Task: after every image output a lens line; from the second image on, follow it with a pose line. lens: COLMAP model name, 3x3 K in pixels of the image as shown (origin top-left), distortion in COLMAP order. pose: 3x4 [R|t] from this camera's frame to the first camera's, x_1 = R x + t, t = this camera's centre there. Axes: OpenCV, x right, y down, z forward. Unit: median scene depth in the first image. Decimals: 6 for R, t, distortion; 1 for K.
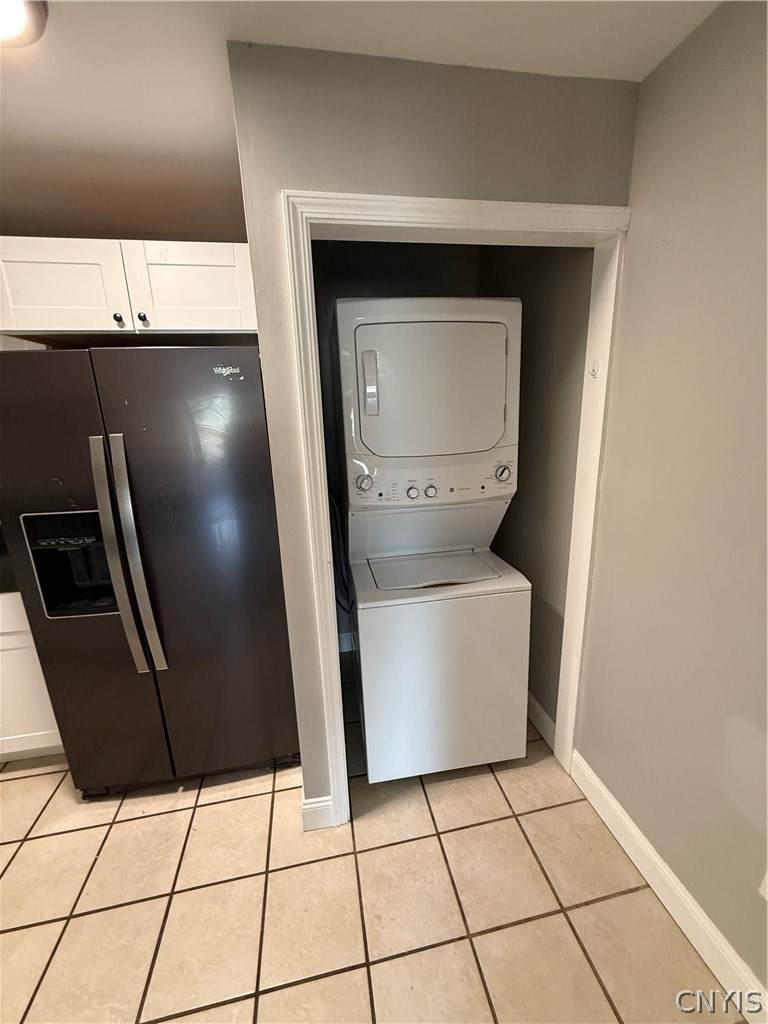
lens RADIAL K [[409.2, 0, 382.2], [0, 409.2, 508.8], [0, 0, 1]] dist [-0.001069, -0.000114]
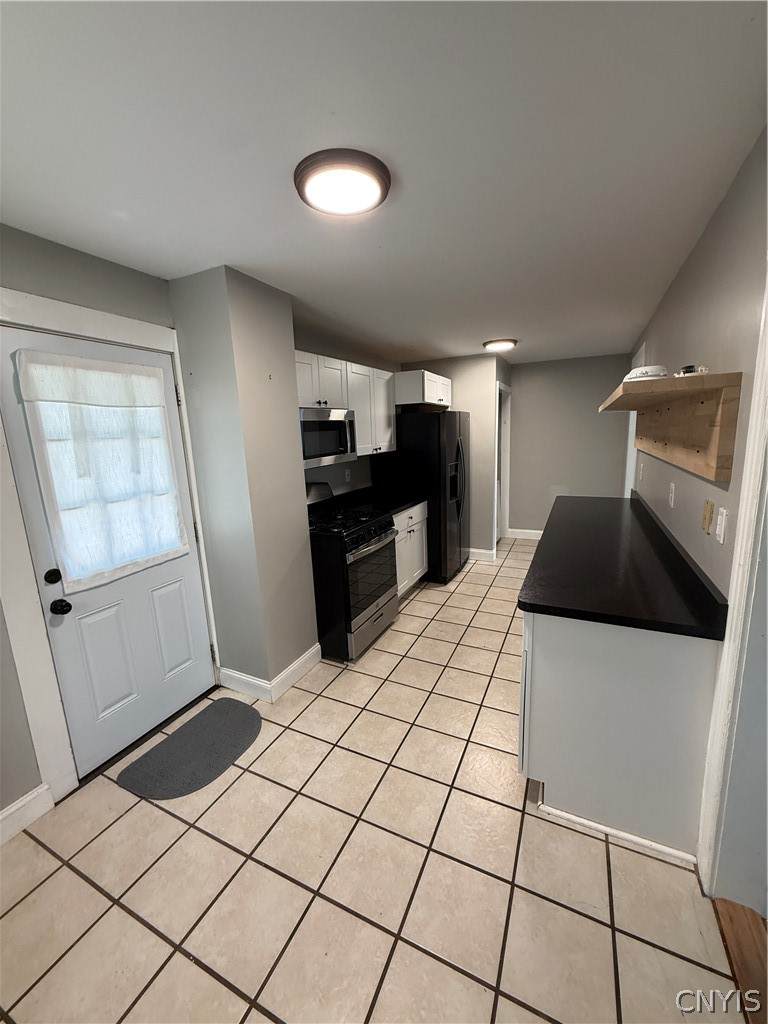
lens RADIAL K [[409.2, 0, 382.2], [0, 409.2, 508.8], [0, 0, 1]] dist [-0.001069, -0.000114]
pose [[0.583989, -0.137041, 0.800111, -3.275364], [0.220871, 0.975285, 0.005834, 0.191614], [-0.781136, 0.173315, 0.599824, -0.303607]]
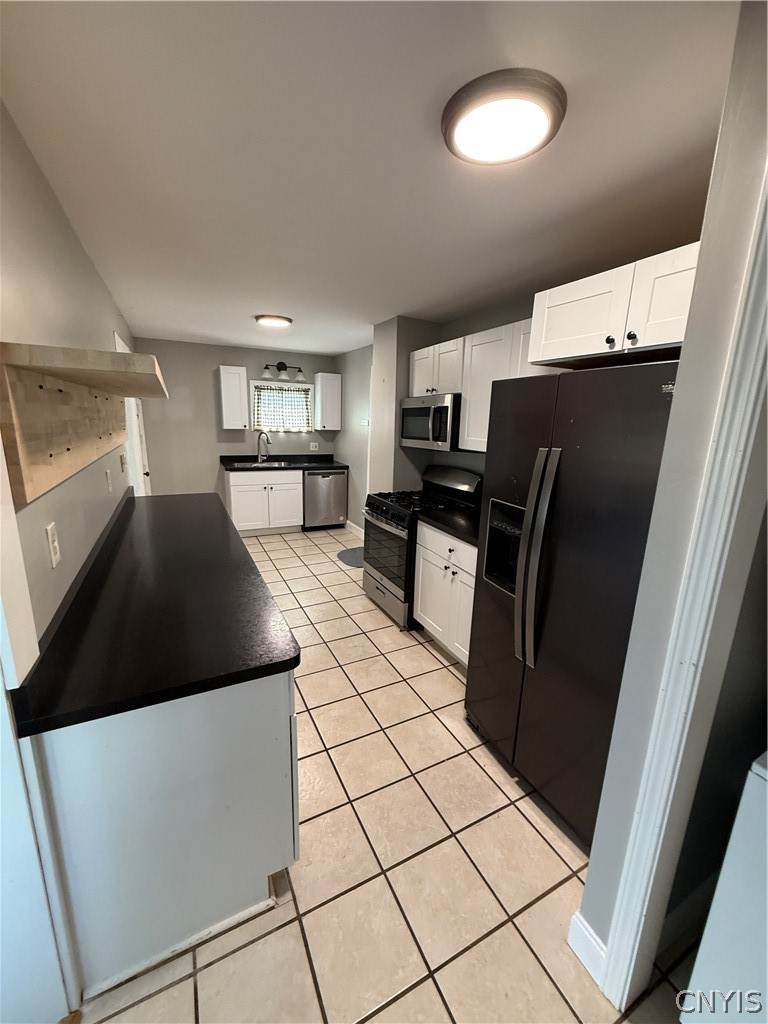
lens RADIAL K [[409.2, 0, 382.2], [0, 409.2, 508.8], [0, 0, 1]] dist [-0.001069, -0.000114]
pose [[0.282055, 0.252185, -0.925661, 0.253956], [-0.280832, 0.944276, 0.171686, -0.074948], [0.917376, 0.211531, 0.337159, 0.202801]]
